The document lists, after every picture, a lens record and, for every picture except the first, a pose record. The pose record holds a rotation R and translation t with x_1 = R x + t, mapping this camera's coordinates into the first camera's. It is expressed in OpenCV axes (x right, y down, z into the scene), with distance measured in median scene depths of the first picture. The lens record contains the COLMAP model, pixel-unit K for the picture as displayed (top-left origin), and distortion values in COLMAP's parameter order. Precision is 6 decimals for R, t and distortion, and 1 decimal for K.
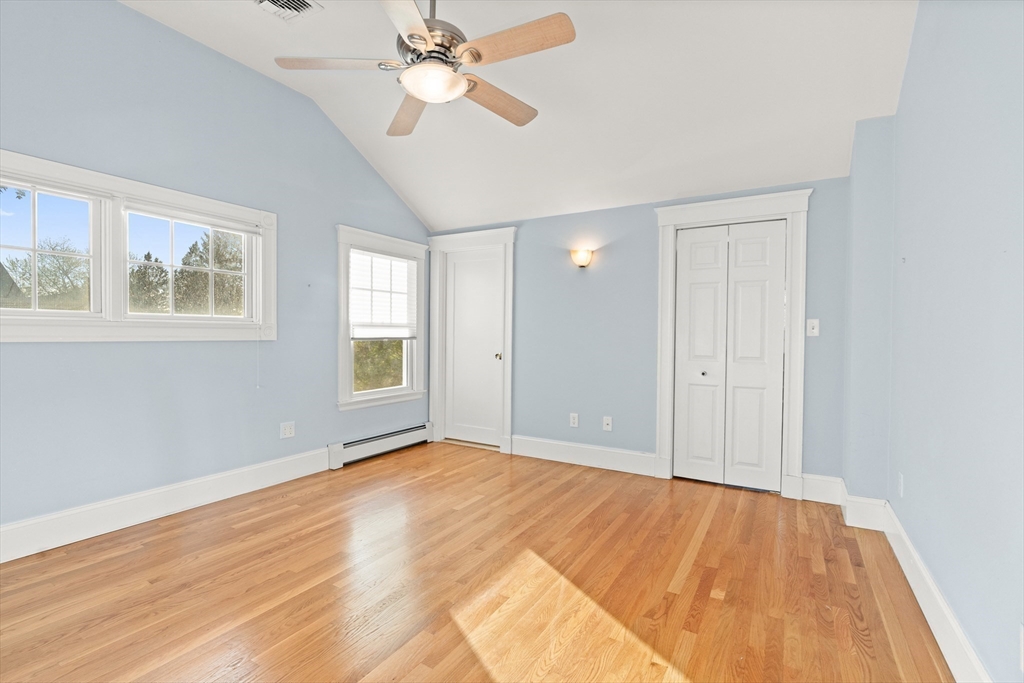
lens RADIAL K [[477.5, 0, 528.6], [0, 477.5, 342.6], [0, 0, 1]] dist [-0.001158, 0.000373]
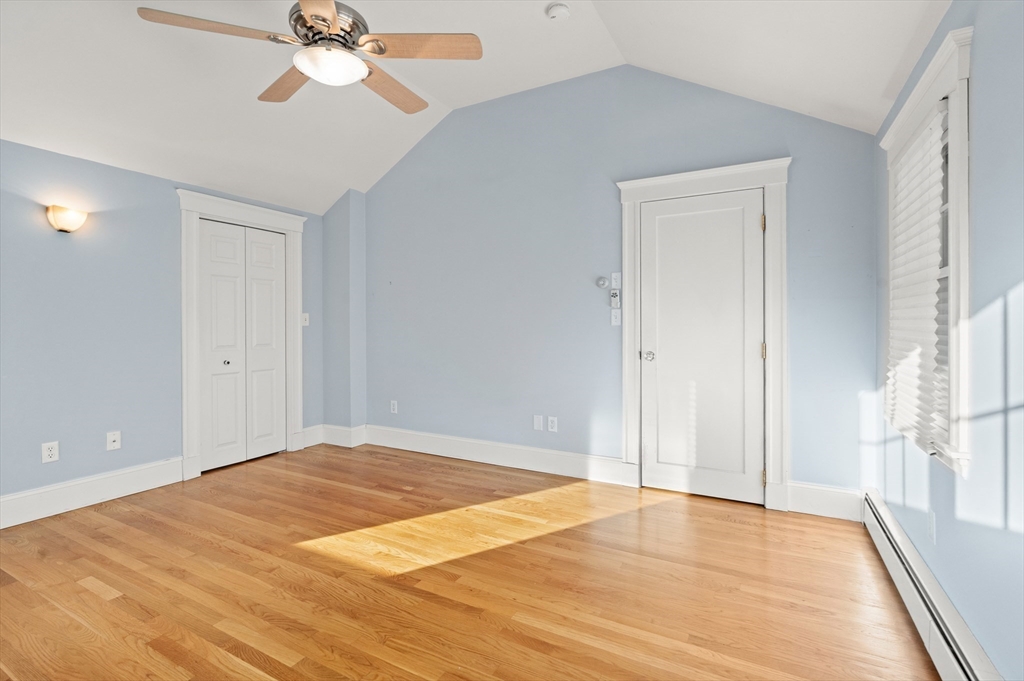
lens RADIAL K [[466.7, 0, 523.3], [0, 466.7, 327.3], [0, 0, 1]] dist [-0.005010, 0.000930]
pose [[-0.041984, -0.012920, 0.999035, -0.729835], [0.021971, 0.999663, 0.013852, -0.013486], [-0.998877, 0.022532, -0.041686, 0.420568]]
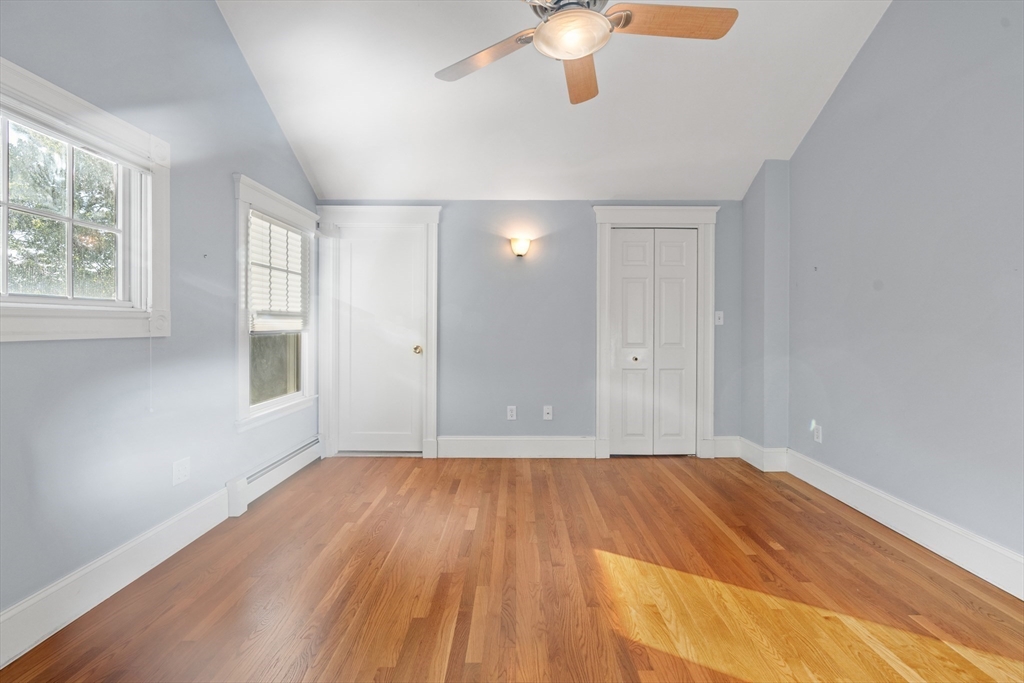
lens RADIAL K [[466.7, 0, 523.3], [0, 466.7, 328.3], [0, 0, 1]] dist [-0.005010, 0.000930]
pose [[0.860518, -0.010067, 0.509321, -0.447097], [0.014164, 0.999891, -0.004166, -0.006622], [-0.509223, 0.010799, 0.860567, 0.205836]]
